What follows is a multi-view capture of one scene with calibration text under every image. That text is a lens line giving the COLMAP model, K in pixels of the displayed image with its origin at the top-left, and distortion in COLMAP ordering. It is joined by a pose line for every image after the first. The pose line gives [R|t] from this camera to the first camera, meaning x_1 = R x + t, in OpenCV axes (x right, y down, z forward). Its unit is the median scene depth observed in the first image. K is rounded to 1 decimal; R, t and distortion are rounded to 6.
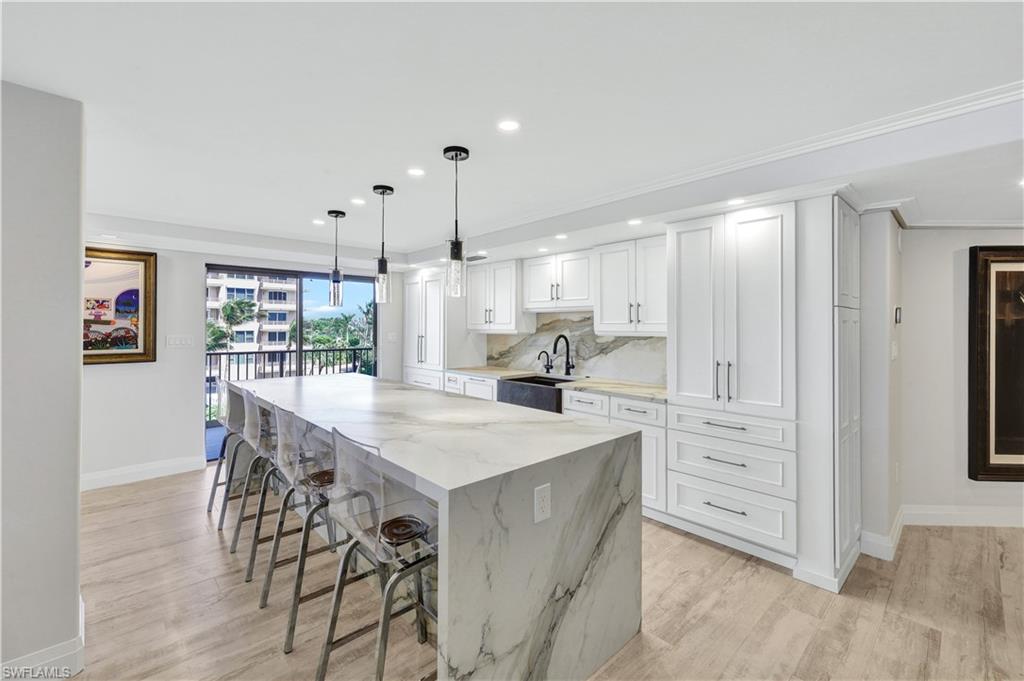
lens RADIAL K [[415.1, 0, 513.0], [0, 415.1, 327.5], [0, 0, 1]] dist [-0.000122, -0.000053]
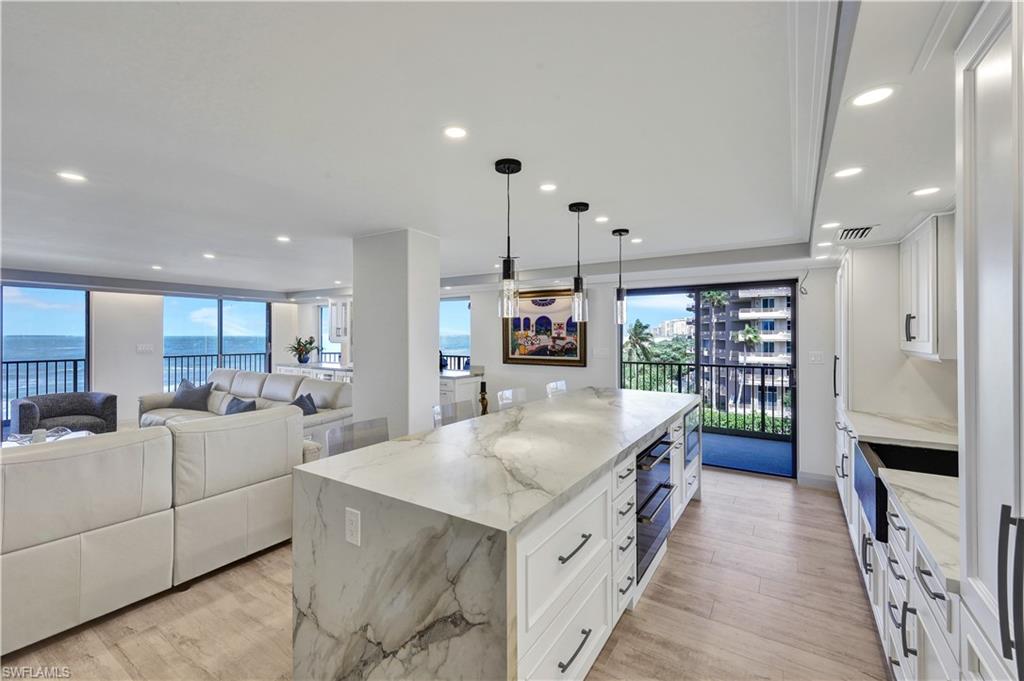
lens RADIAL K [[424.9, 0, 512.0], [0, 424.9, 340.5], [0, 0, 1]] dist [0.002002, -0.000013]
pose [[0.259429, 0.008317, -0.965726, 0.552394], [-0.002320, 0.999965, 0.007988, -0.020644], [0.965759, 0.000169, 0.259439, 0.518520]]
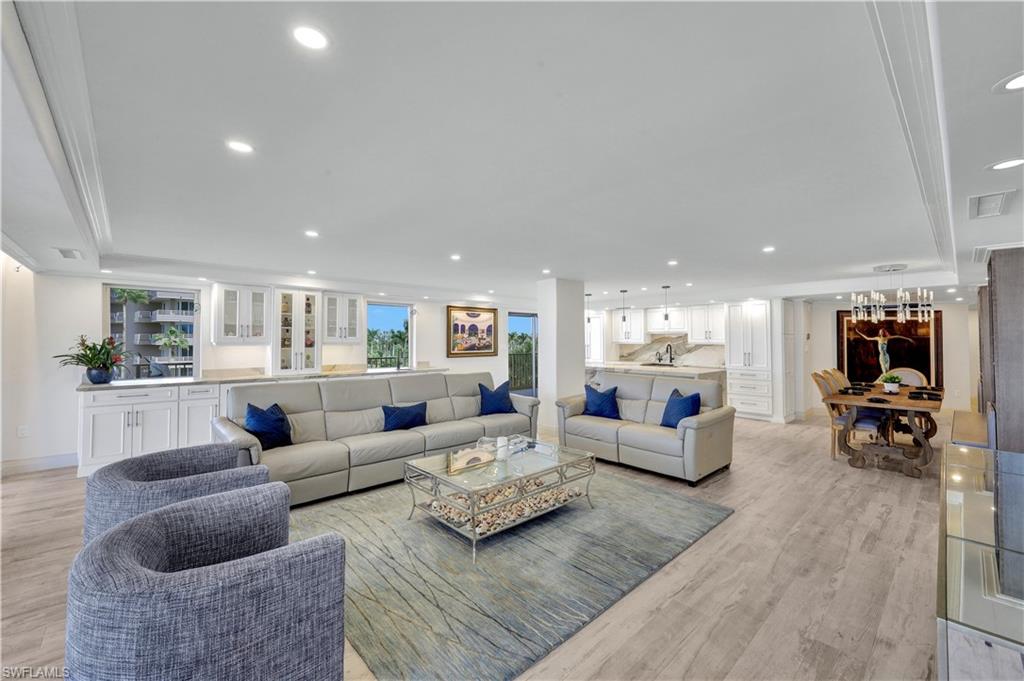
lens RADIAL K [[415.1, 0, 513.0], [0, 415.1, 327.5], [0, 0, 1]] dist [-0.000122, -0.000053]
pose [[0.999986, -0.001577, 0.005100, -1.007481], [0.001734, 0.999519, -0.030962, -0.004963], [-0.005049, 0.030971, 0.999508, -1.673575]]
